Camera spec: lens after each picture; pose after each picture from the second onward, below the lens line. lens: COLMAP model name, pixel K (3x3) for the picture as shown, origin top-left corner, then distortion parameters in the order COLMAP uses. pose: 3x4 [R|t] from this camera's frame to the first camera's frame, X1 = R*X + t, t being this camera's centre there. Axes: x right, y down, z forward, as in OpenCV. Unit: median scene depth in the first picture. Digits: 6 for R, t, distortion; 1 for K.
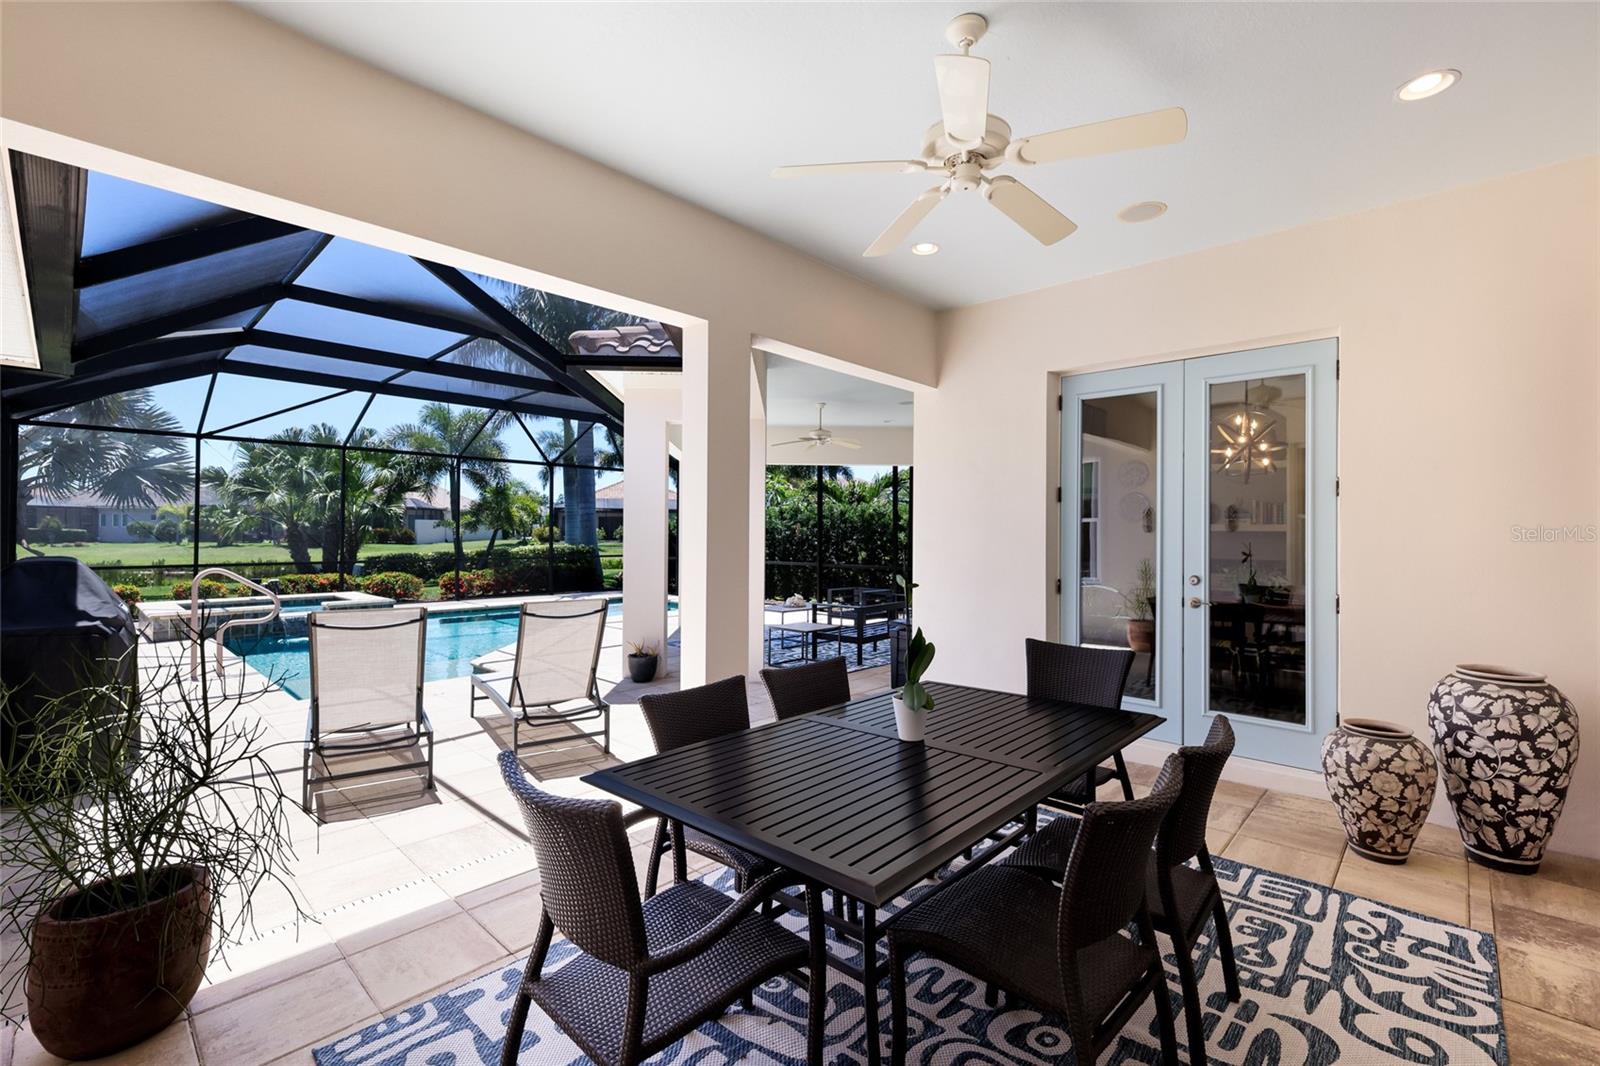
lens RADIAL K [[698.4, 0, 800.0], [0, 698.4, 533.0], [0, 0, 1]] dist [0.006479, -0.000245]
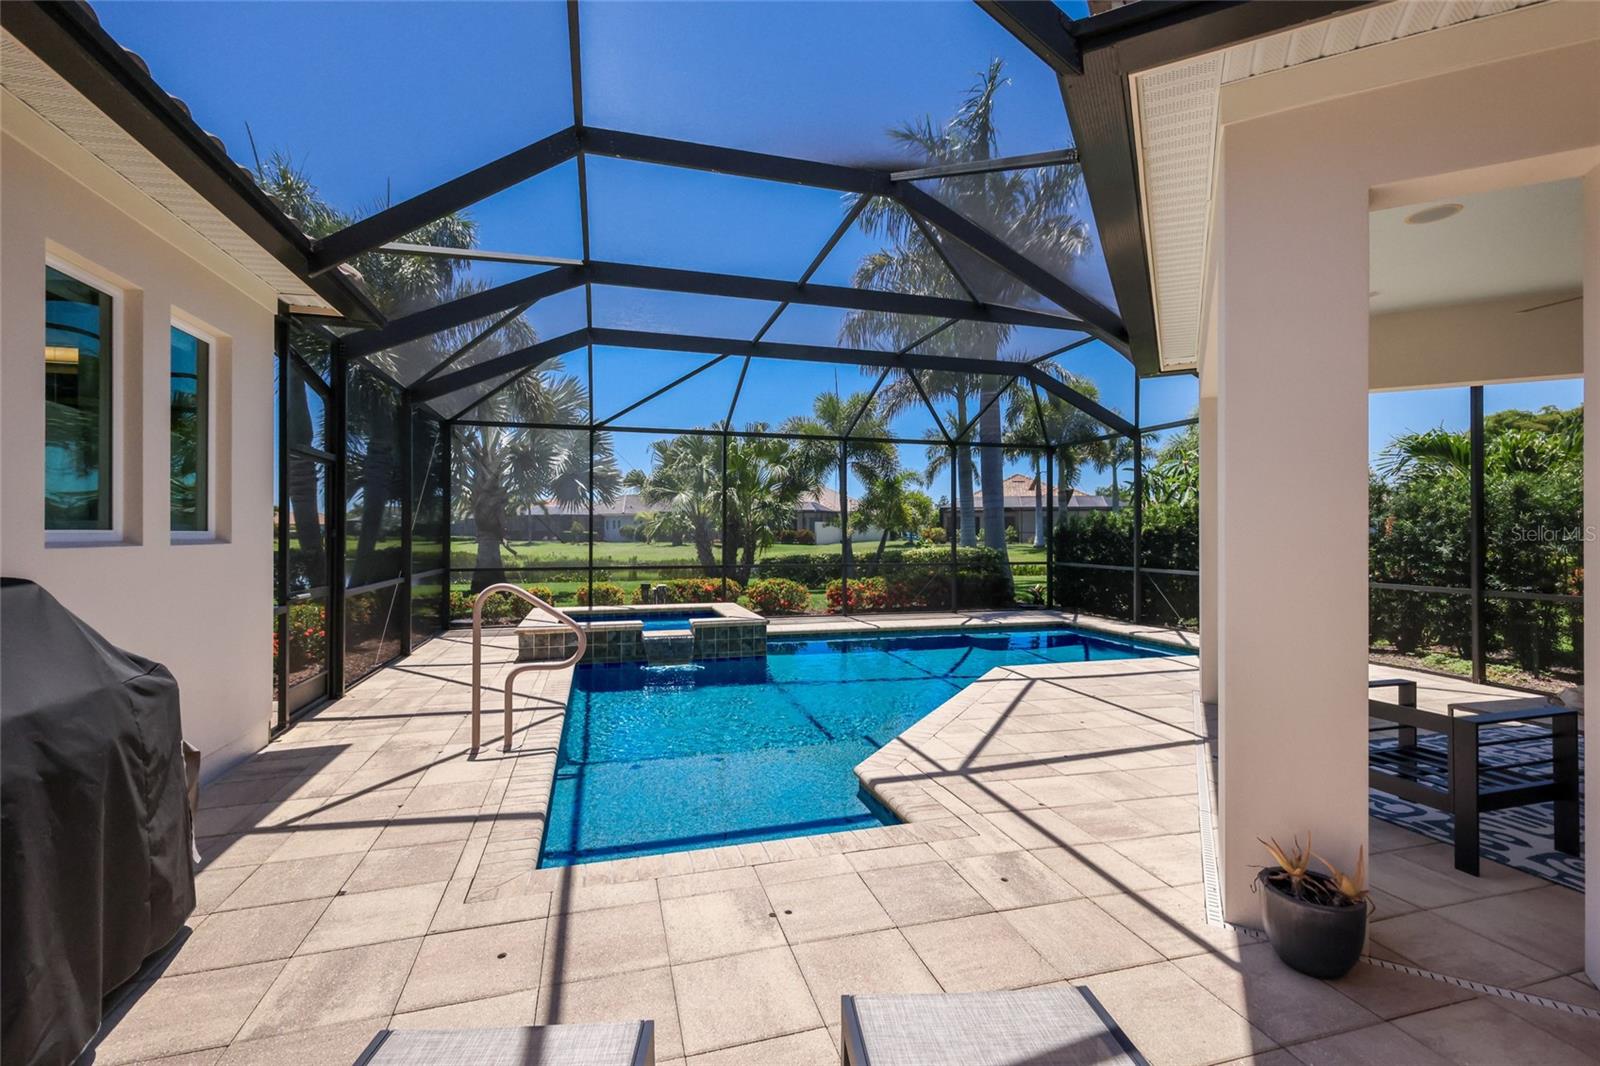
lens RADIAL K [[698.4, 0, 800.0], [0, 698.4, 533.0], [0, 0, 1]] dist [0.006479, -0.000245]
pose [[0.863961, -0.002974, -0.503550, -0.104709], [0.001959, 0.999995, -0.002545, 0.002190], [0.503555, 0.001212, 0.863962, 0.226556]]
